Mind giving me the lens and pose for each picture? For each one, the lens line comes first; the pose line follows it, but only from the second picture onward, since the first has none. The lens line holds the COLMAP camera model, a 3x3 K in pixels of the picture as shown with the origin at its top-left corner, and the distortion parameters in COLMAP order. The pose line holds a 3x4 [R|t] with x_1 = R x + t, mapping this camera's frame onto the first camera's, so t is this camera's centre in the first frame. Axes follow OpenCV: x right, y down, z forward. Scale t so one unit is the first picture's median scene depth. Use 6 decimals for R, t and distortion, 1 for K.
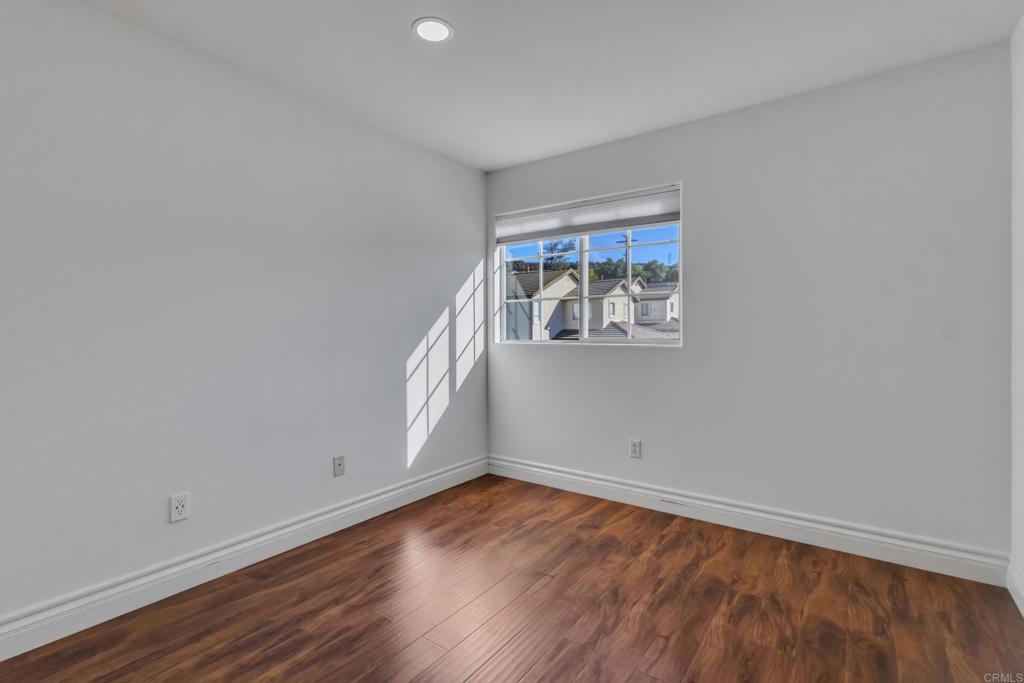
lens RADIAL K [[473.8, 0, 518.6], [0, 473.8, 341.8], [0, 0, 1]] dist [0.001132, 0.001027]
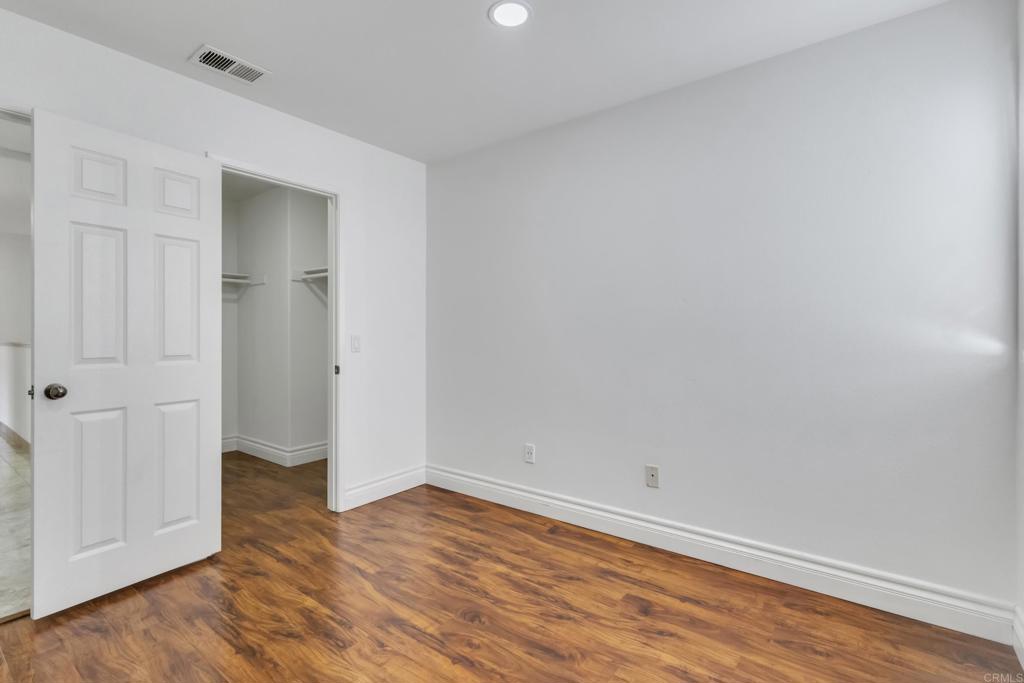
lens RADIAL K [[473.8, 0, 518.6], [0, 473.8, 341.8], [0, 0, 1]] dist [0.001132, 0.001027]
pose [[-0.025943, 0.011132, -0.999601, 0.695556], [-0.025063, 0.999616, 0.011783, -0.008730], [0.999349, 0.025358, -0.025654, 0.945597]]
